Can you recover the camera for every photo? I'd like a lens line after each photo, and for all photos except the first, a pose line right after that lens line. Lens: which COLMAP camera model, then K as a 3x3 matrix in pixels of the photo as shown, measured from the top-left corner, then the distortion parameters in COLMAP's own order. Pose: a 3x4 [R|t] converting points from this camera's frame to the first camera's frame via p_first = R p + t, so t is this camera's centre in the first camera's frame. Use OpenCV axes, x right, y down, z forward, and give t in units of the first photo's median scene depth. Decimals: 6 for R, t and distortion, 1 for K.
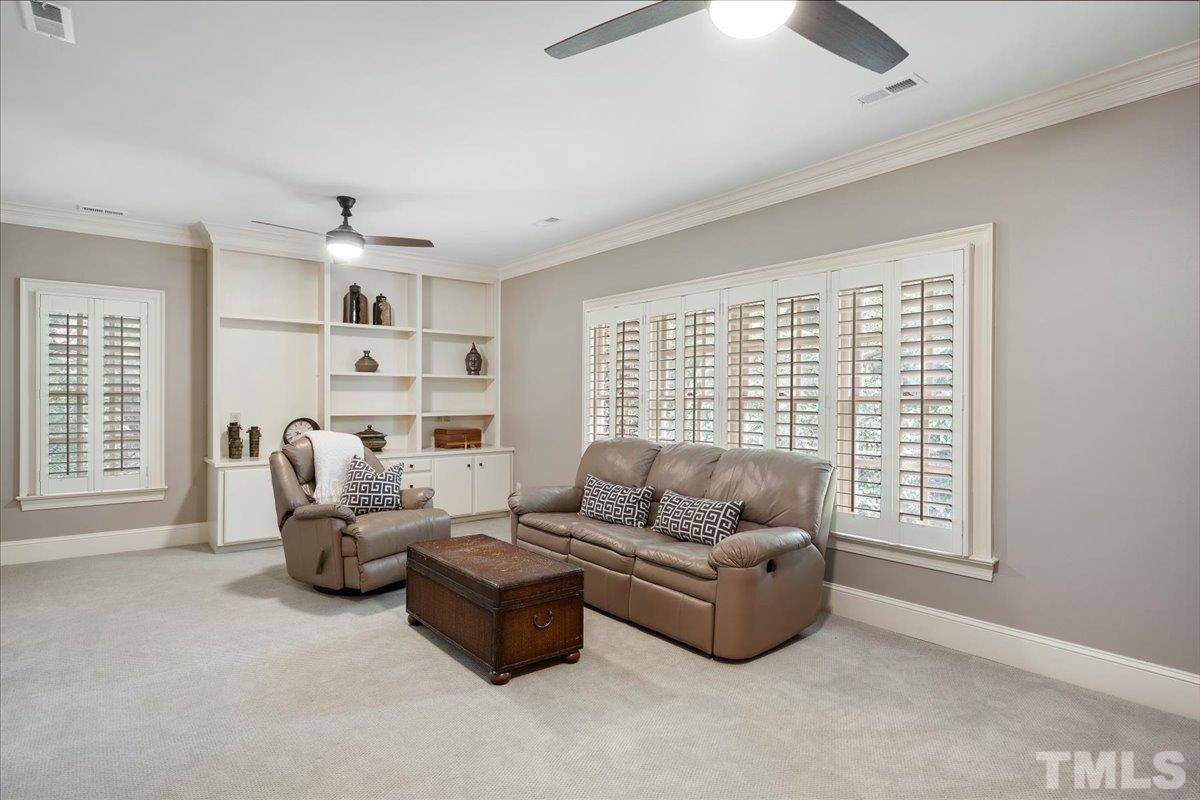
lens RADIAL K [[626.0, 0, 593.6], [0, 626.0, 401.8], [0, 0, 1]] dist [0.000525, 0.001549]
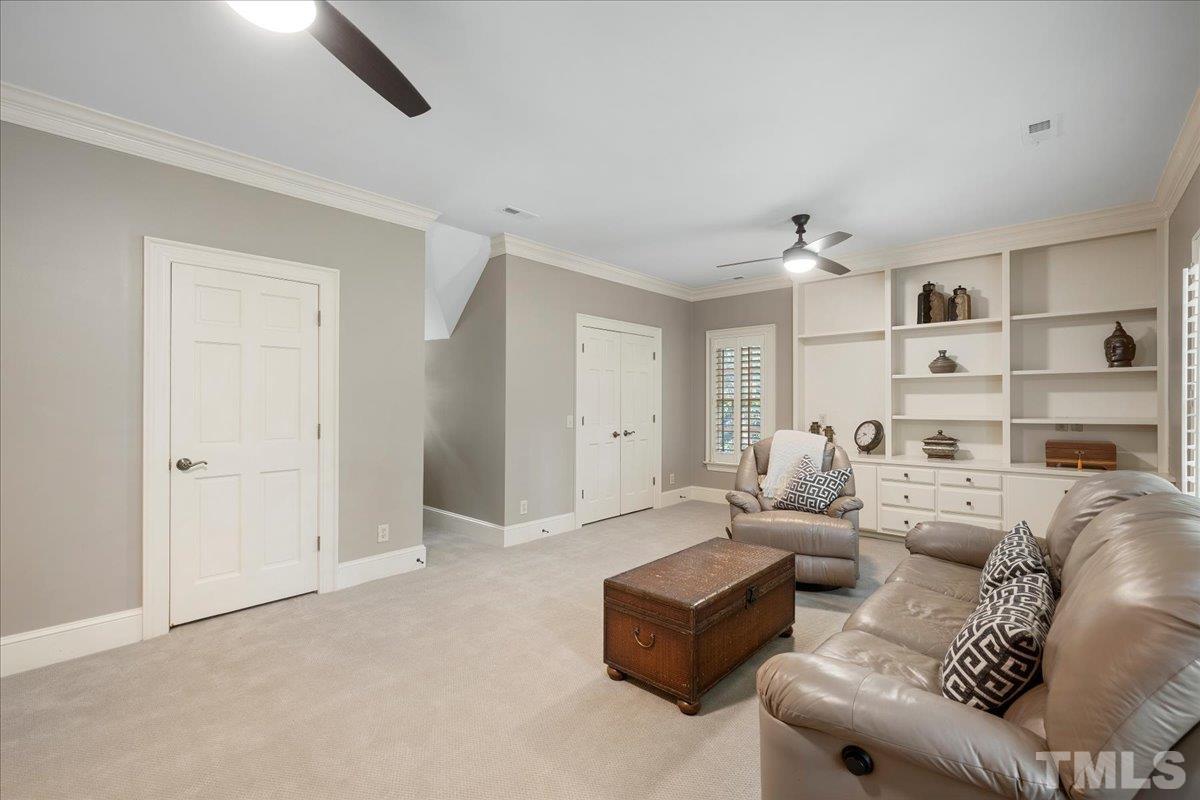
lens RADIAL K [[509.7, 0, 594.9], [0, 509.7, 401.2], [0, 0, 1]] dist [0.003924, 0.000082]
pose [[0.192005, -0.008027, -0.981361, 0.290849], [-0.001966, 0.999961, -0.008564, 0.001761], [0.981392, 0.003574, 0.191982, 0.350952]]
